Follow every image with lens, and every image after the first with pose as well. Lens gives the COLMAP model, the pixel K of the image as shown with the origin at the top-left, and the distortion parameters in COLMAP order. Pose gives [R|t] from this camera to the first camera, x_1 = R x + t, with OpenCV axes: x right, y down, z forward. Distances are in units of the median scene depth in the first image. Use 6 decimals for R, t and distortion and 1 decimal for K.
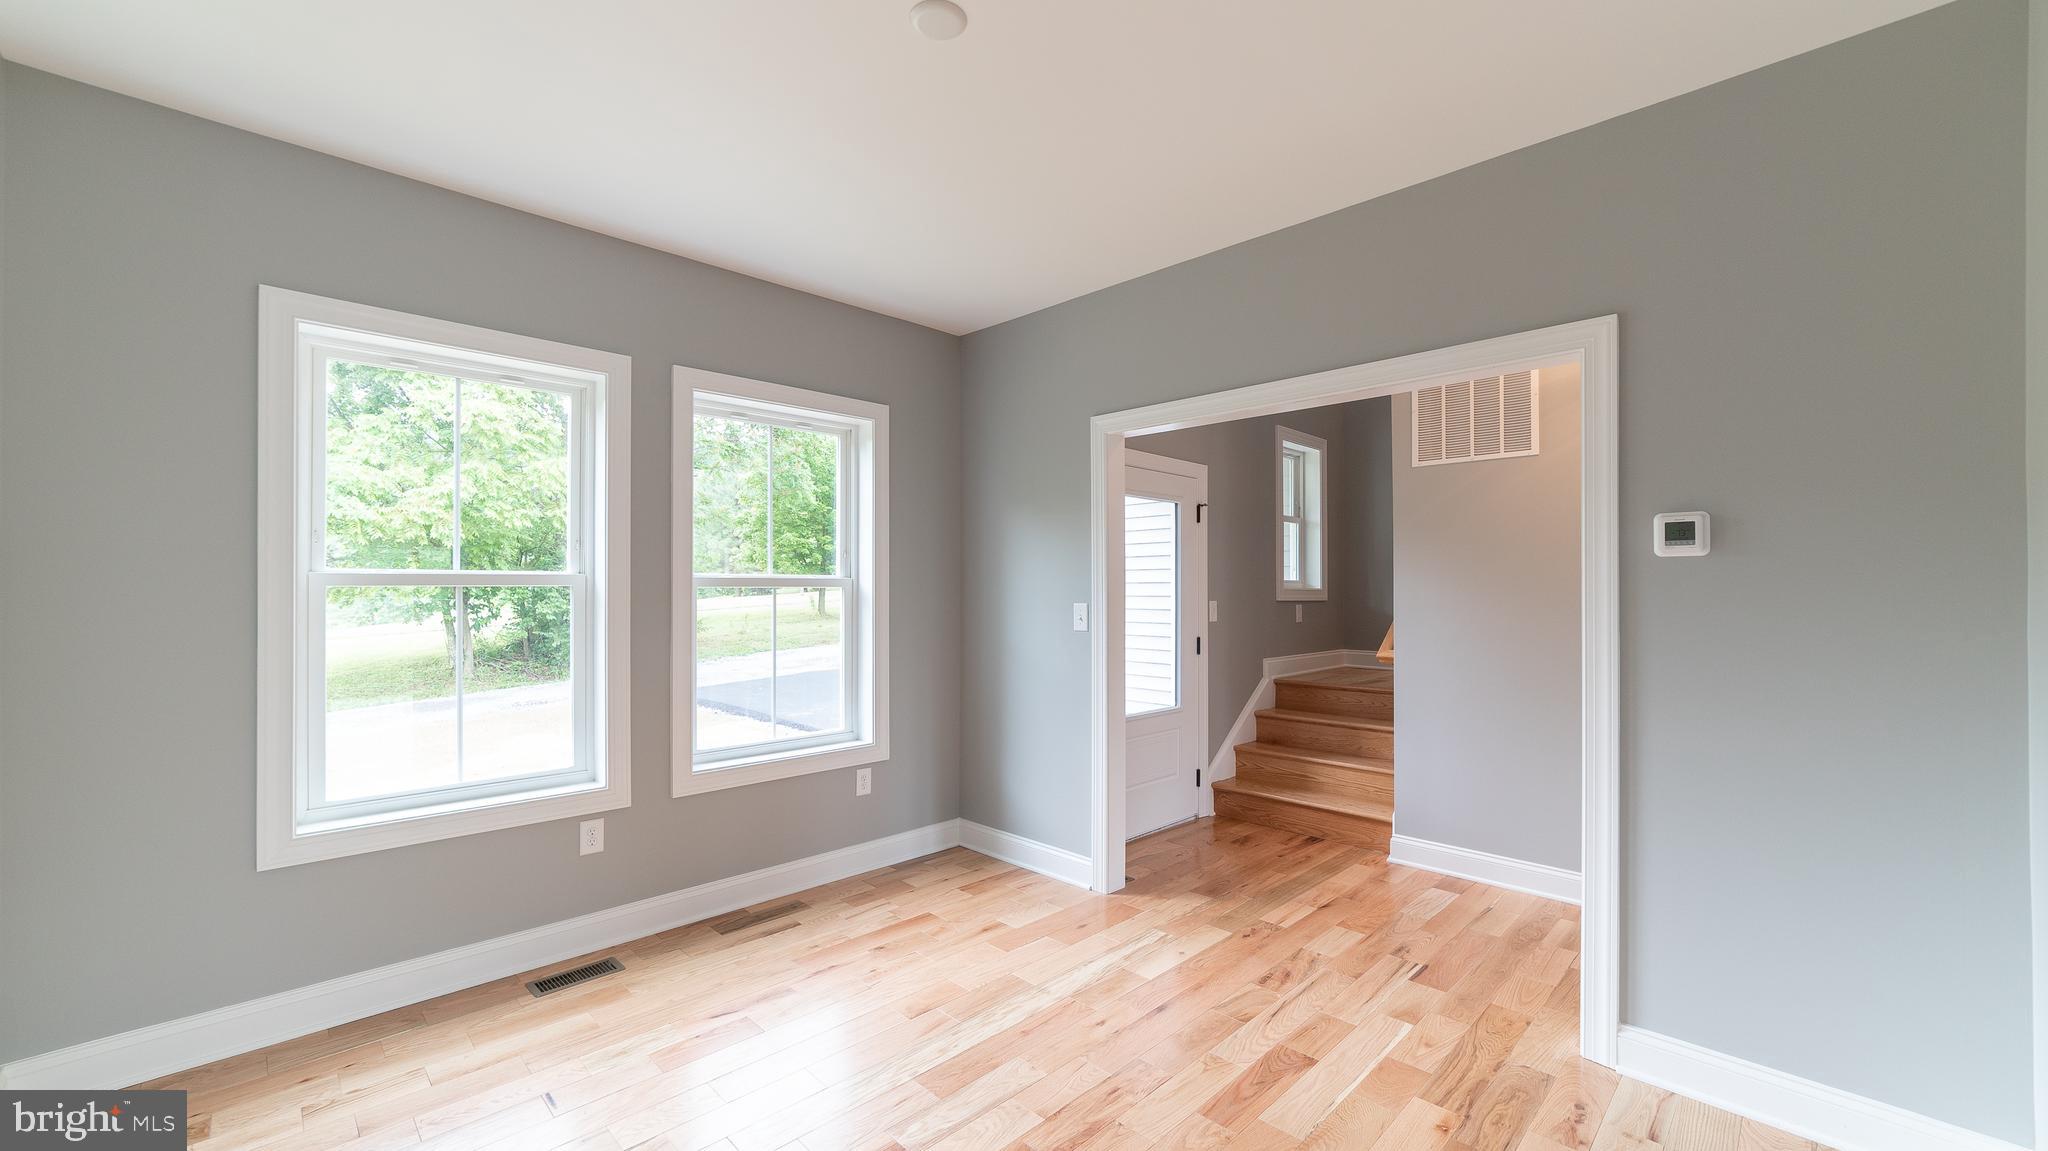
lens RADIAL K [[818.0, 0, 1023.1], [0, 818.0, 584.7], [0, 0, 1]] dist [-0.011870, 0.003871]
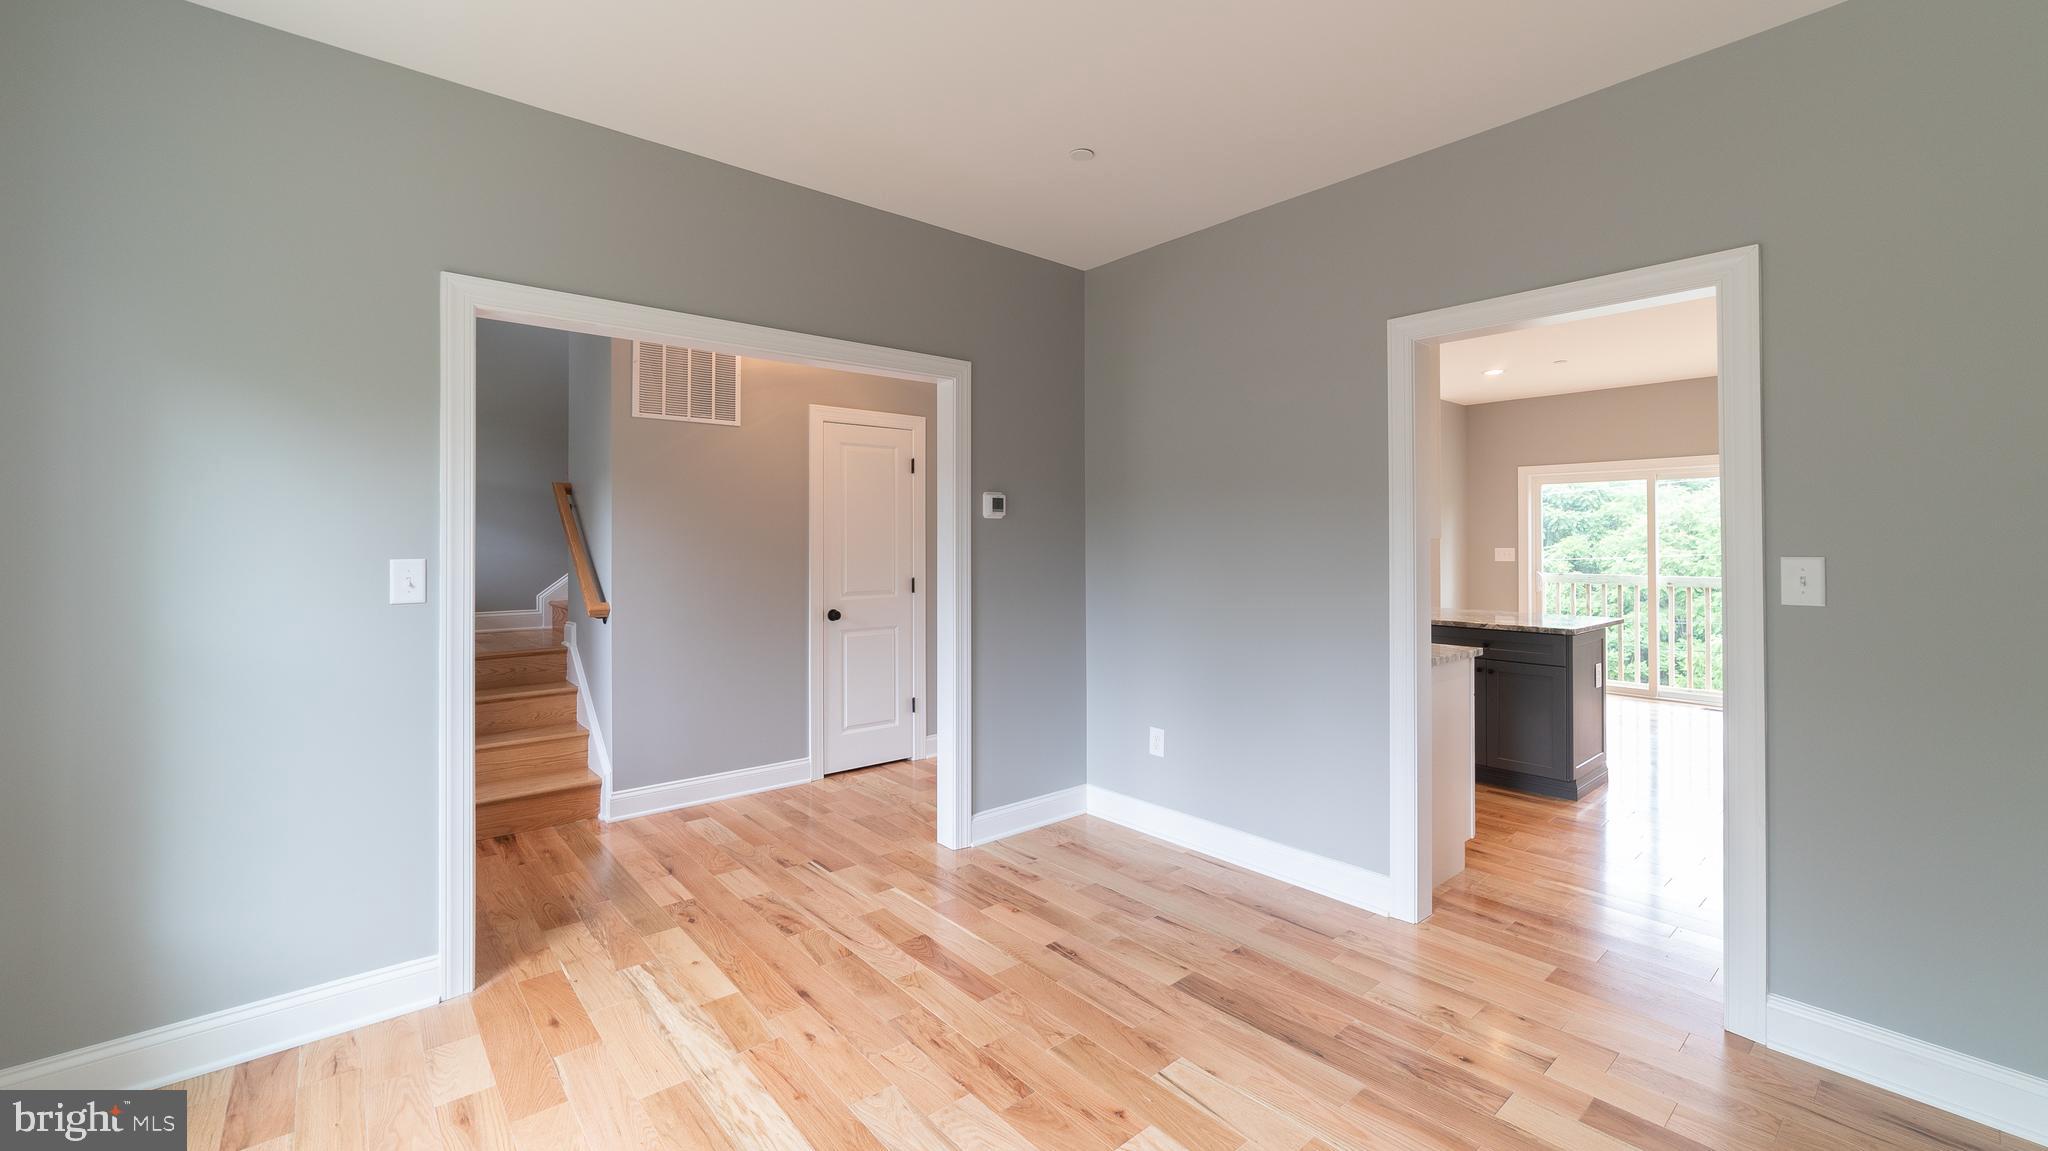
lens RADIAL K [[818.0, 0, 1014.3], [0, 818.0, 537.1], [0, 0, 1]] dist [-0.011870, 0.003871]
pose [[0.083332, 0.005977, 0.996504, -0.560597], [-0.003952, 0.999976, -0.005667, 0.008162], [-0.996514, -0.003466, 0.083353, 0.531655]]
